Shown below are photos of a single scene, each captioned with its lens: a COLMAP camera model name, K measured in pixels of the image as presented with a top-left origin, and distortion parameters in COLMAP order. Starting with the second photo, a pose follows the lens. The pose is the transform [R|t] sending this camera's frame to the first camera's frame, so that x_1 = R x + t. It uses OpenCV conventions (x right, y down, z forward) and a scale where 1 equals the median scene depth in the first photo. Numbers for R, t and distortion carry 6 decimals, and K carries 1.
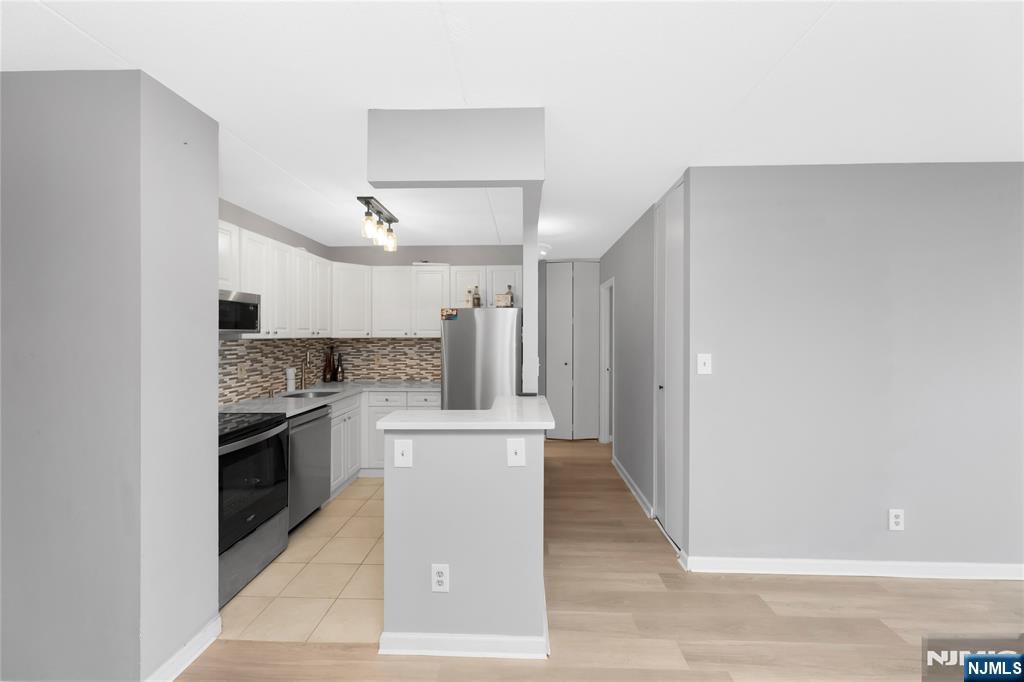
lens RADIAL K [[425.7, 0, 515.8], [0, 425.7, 337.4], [0, 0, 1]] dist [0.001542, 0.000522]
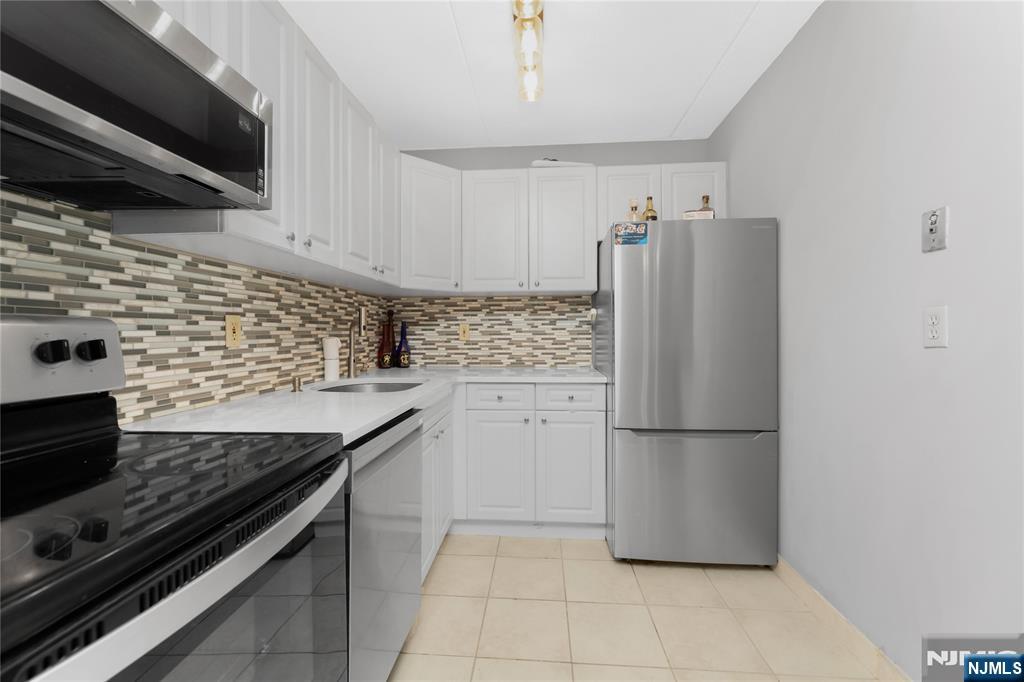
lens RADIAL K [[425.7, 0, 511.6], [0, 425.7, 335.7], [0, 0, 1]] dist [0.001542, 0.000522]
pose [[0.999031, -0.003199, -0.043906, -0.261570], [0.003128, 0.999994, -0.001680, 0.066736], [0.043911, 0.001541, 0.999034, 0.444876]]
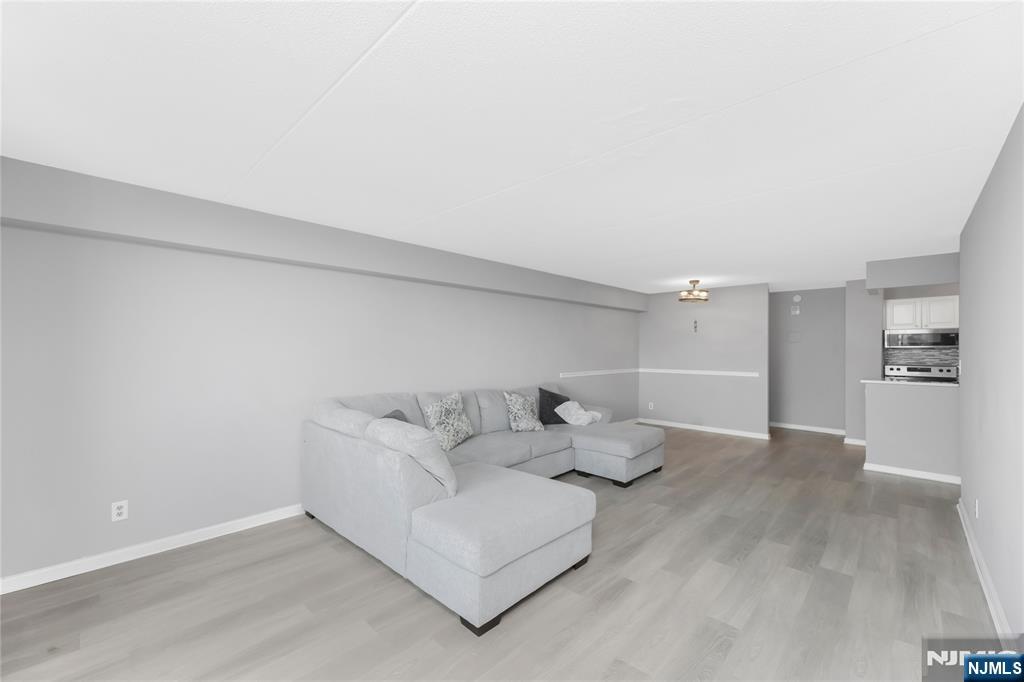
lens RADIAL K [[402.2, 0, 510.7], [0, 402.2, 340.8], [0, 0, 1]] dist [-0.002668, -0.000002]
pose [[-0.673464, -0.014758, -0.739073, 1.536302], [-0.007974, 0.999888, -0.012700, 0.000021], [0.739177, -0.002660, -0.673506, 0.478393]]
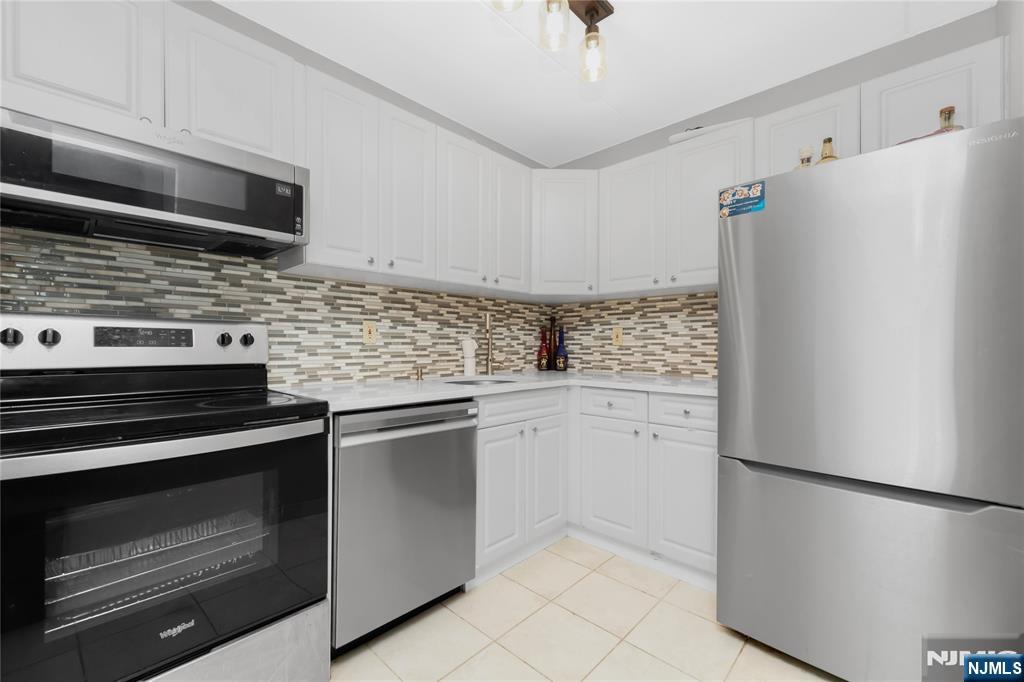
lens RADIAL K [[425.7, 0, 507.5], [0, 425.7, 347.5], [0, 0, 1]] dist [0.001542, 0.000522]
pose [[0.741041, 0.005743, -0.671435, -0.047916], [-0.009173, 0.999957, -0.001570, 0.079206], [0.671397, 0.007323, 0.741062, 0.531368]]
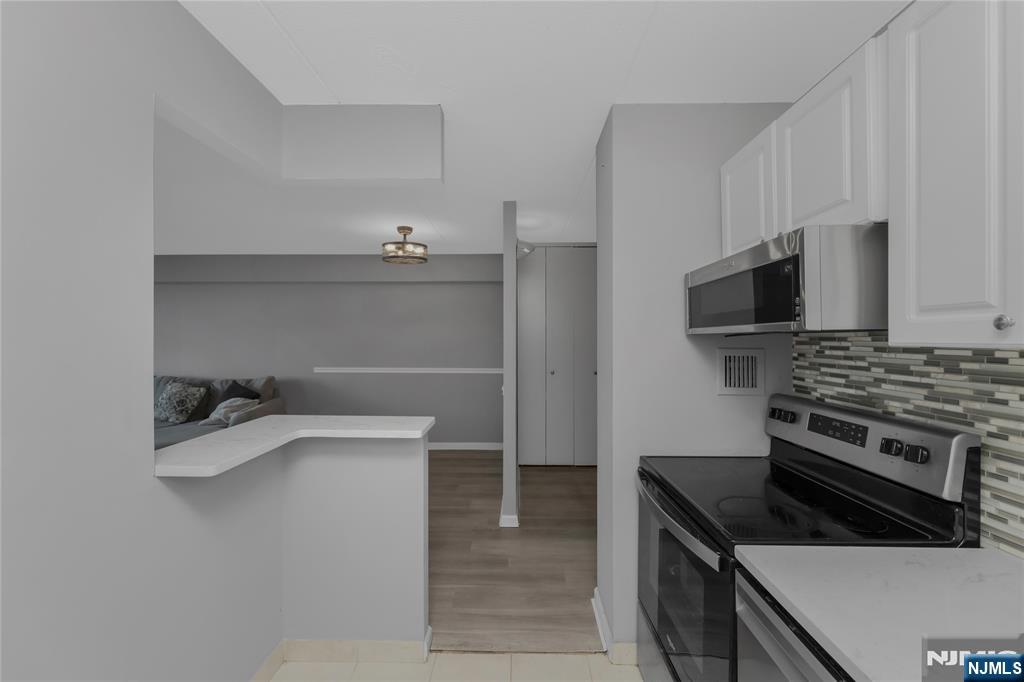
lens RADIAL K [[425.7, 0, 516.9], [0, 425.7, 337.7], [0, 0, 1]] dist [0.001542, 0.000522]
pose [[-0.999944, 0.000336, -0.010561, -0.235487], [0.000237, 0.999956, 0.009354, -0.004079], [0.010564, 0.009351, -0.999900, 0.934530]]
